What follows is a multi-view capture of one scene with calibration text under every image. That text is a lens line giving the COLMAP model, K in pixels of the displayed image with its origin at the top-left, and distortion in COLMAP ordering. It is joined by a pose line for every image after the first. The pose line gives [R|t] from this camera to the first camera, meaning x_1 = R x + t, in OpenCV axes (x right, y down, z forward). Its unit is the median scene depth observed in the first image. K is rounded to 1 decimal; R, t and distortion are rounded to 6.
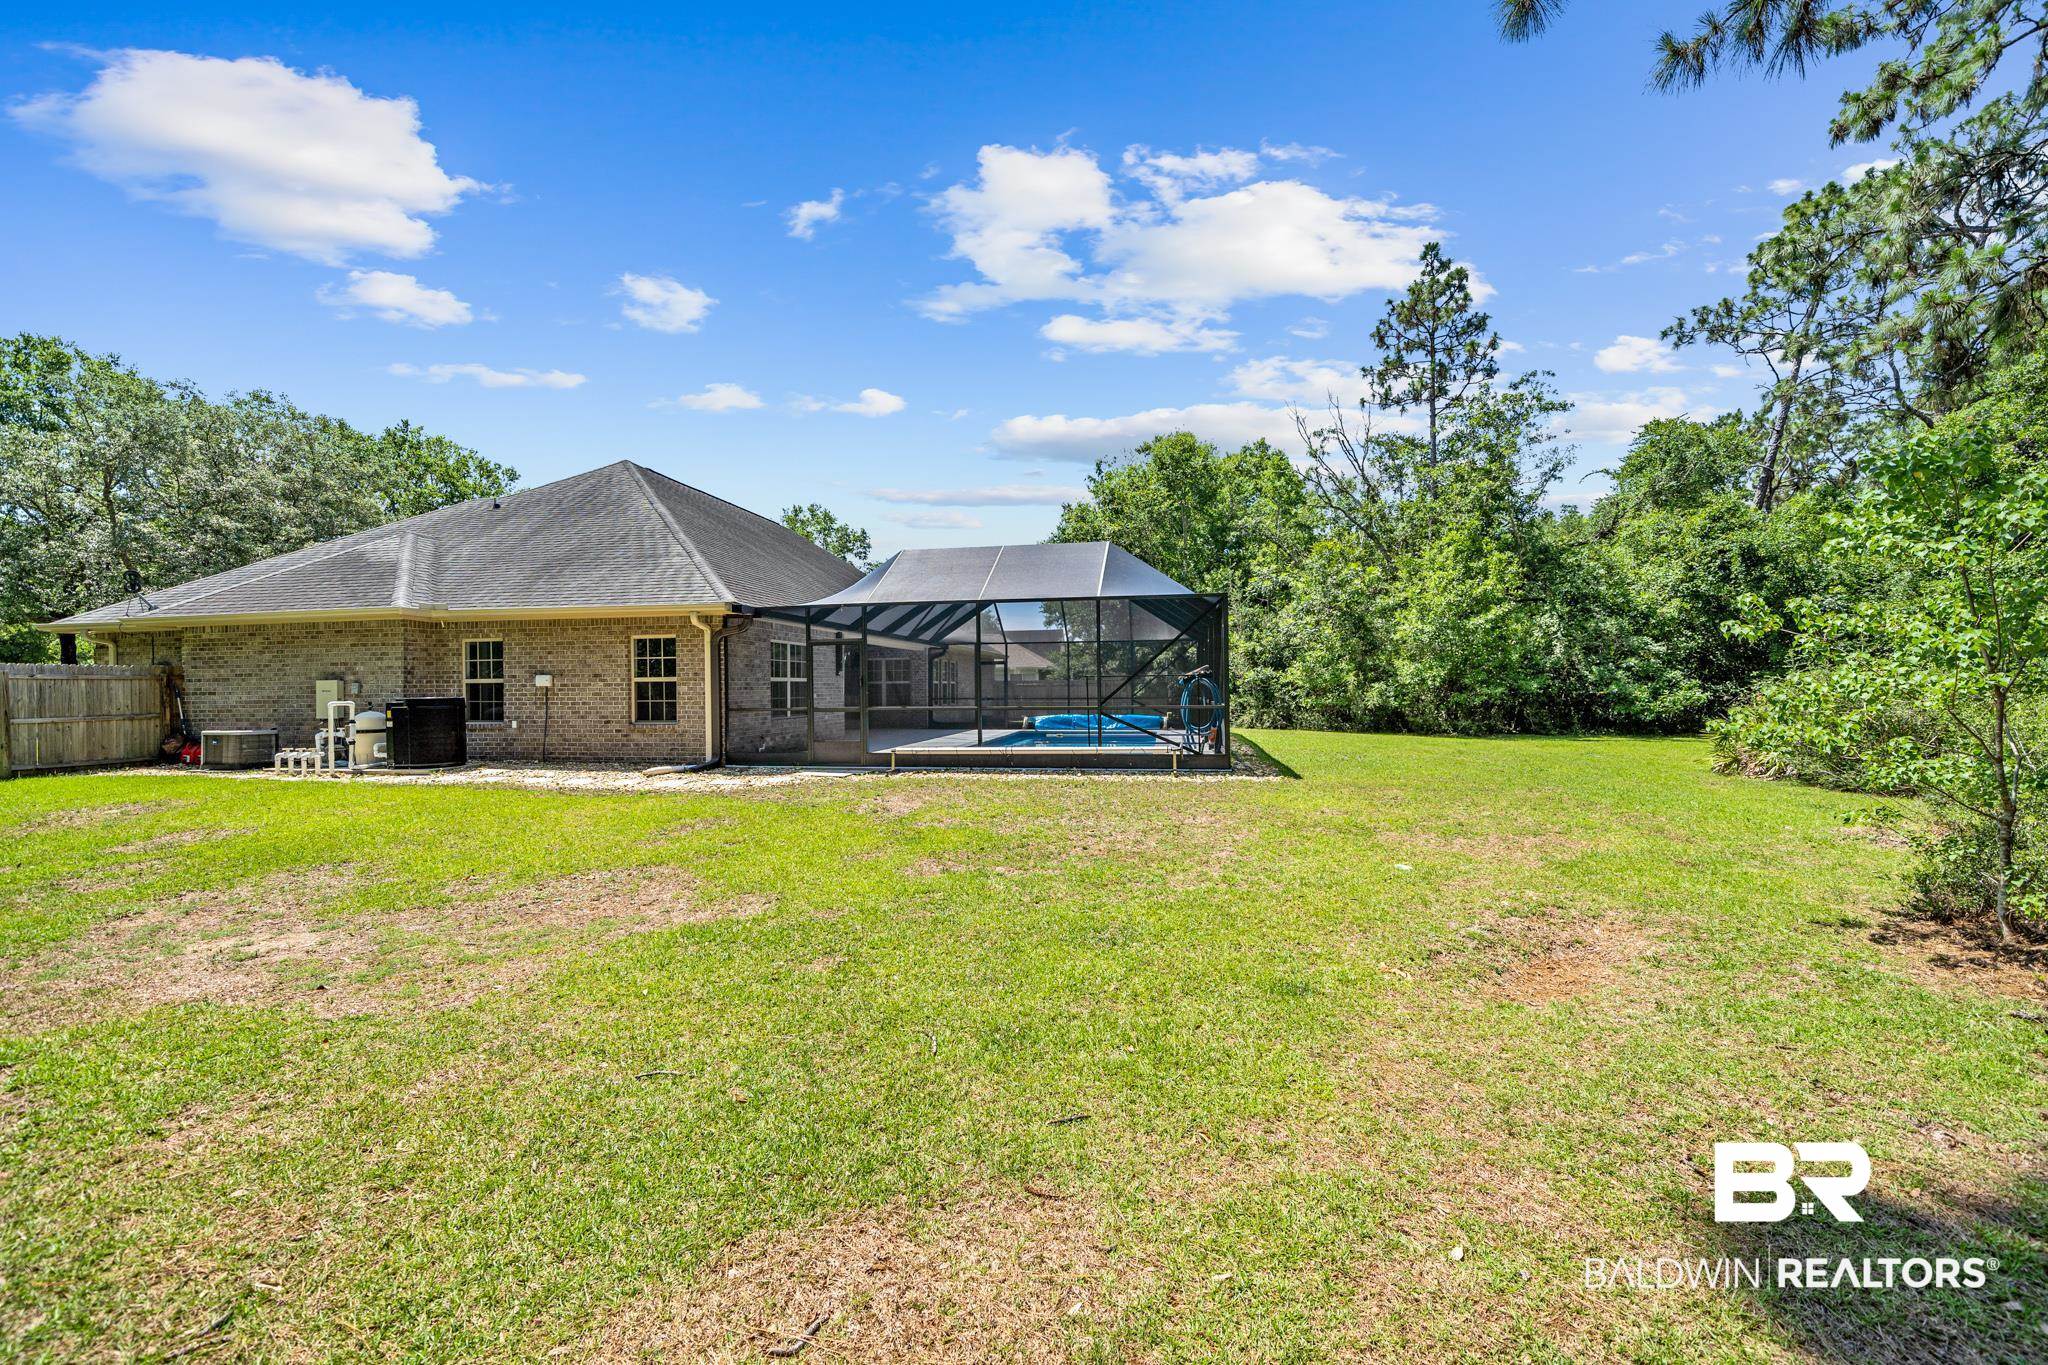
lens RADIAL K [[815.8, 0, 1023.1], [0, 815.8, 685.5], [0, 0, 1]] dist [-0.001174, -0.000325]
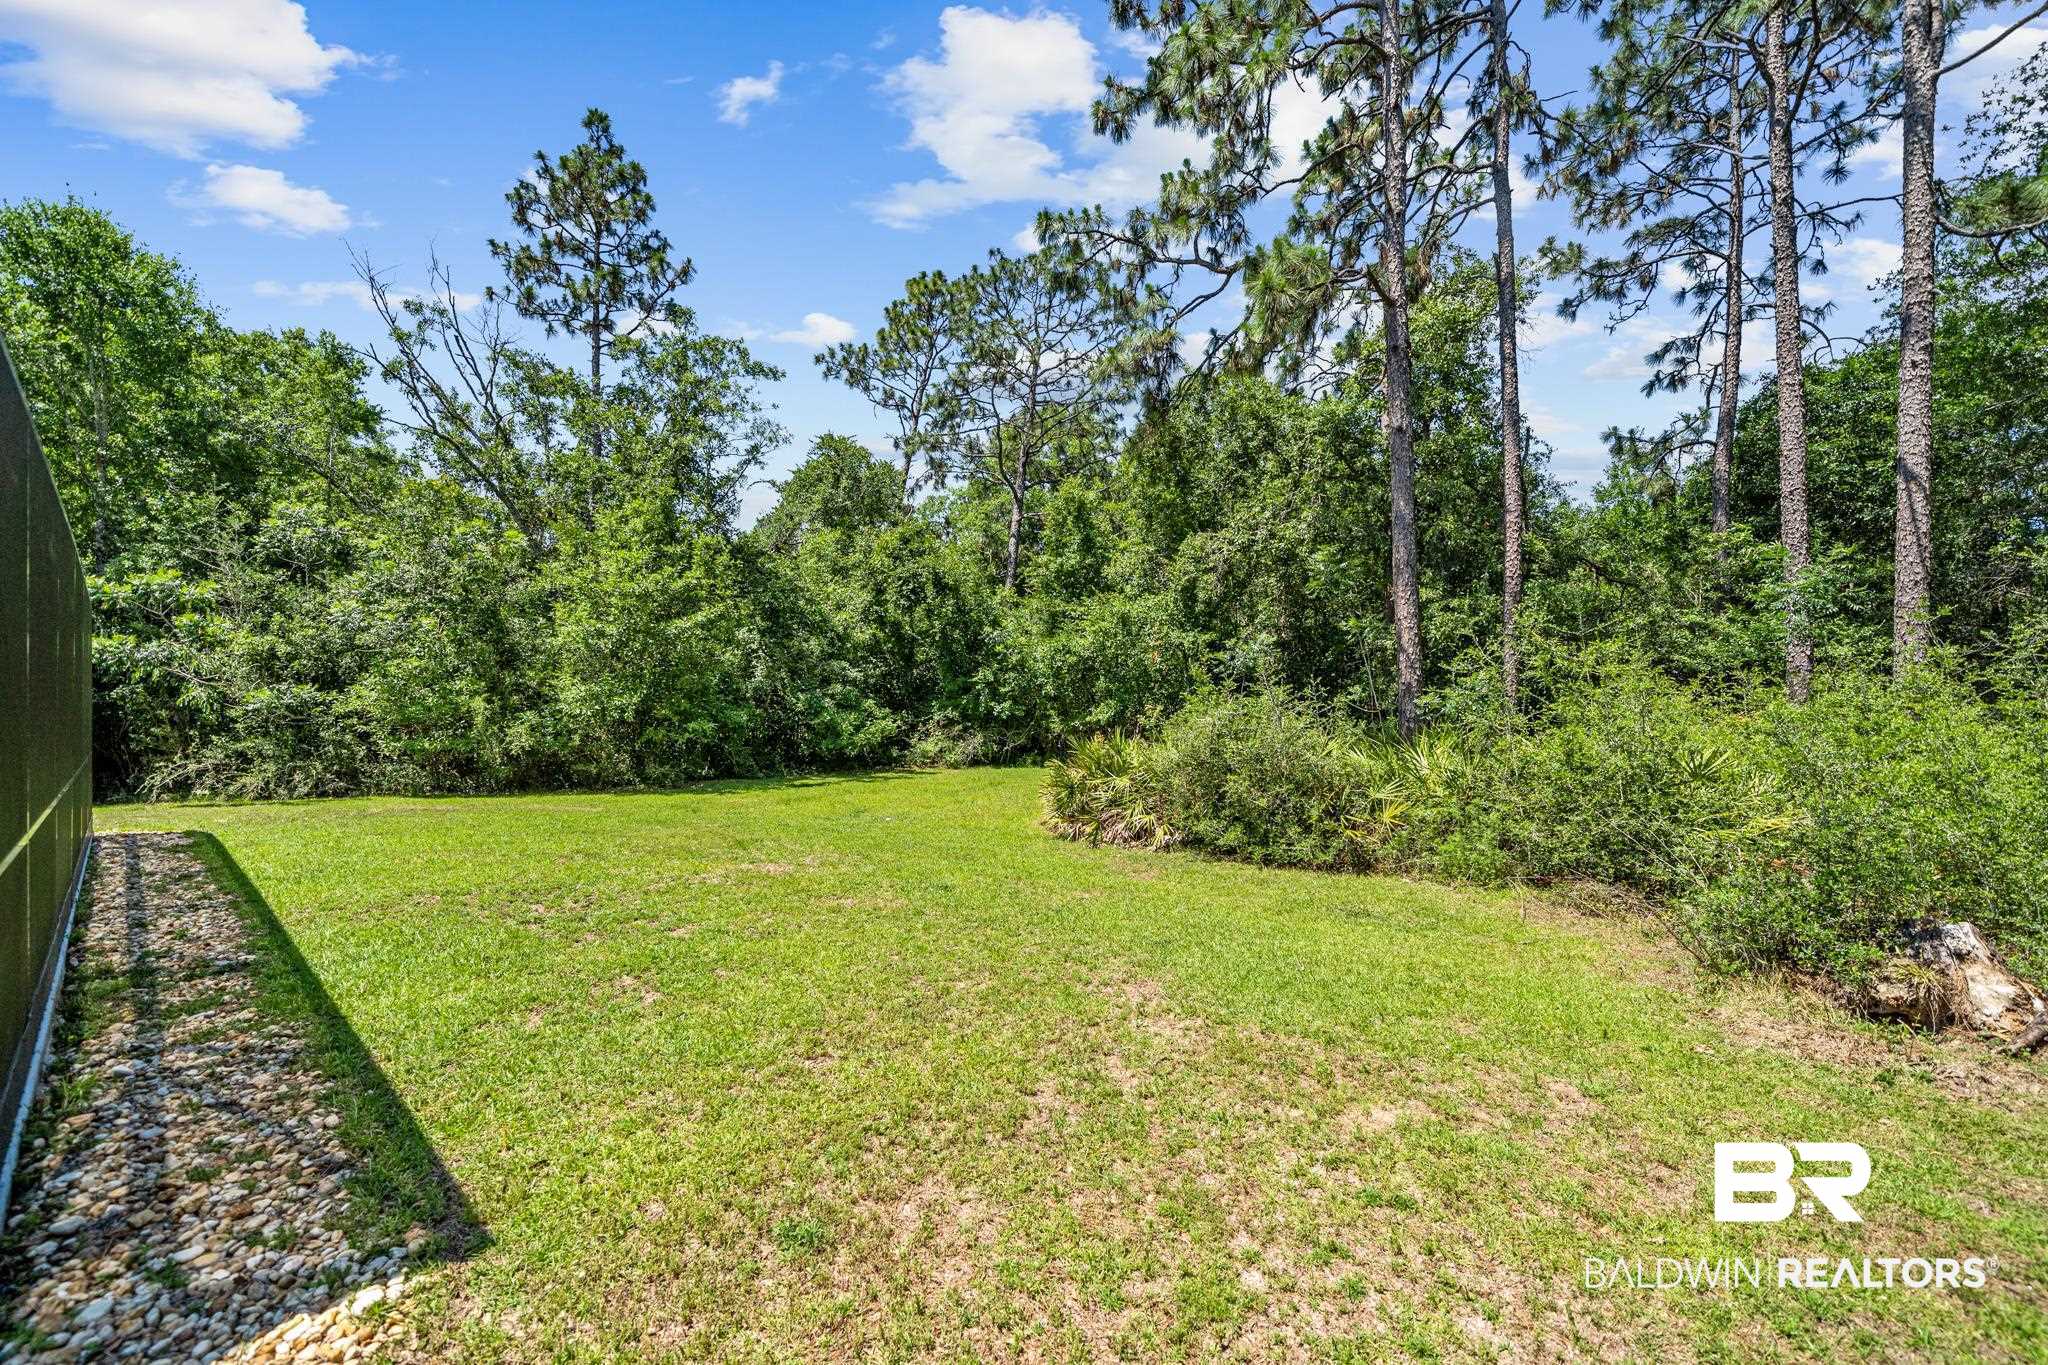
lens RADIAL K [[815.8, 0, 1020.0], [0, 815.8, 697.2], [0, 0, 1]] dist [-0.001174, -0.000325]
pose [[0.529648, 0.013594, 0.848109, 0.094637], [-0.000936, 0.999880, -0.015443, -0.005704], [-0.848217, 0.007386, 0.529597, 0.316632]]
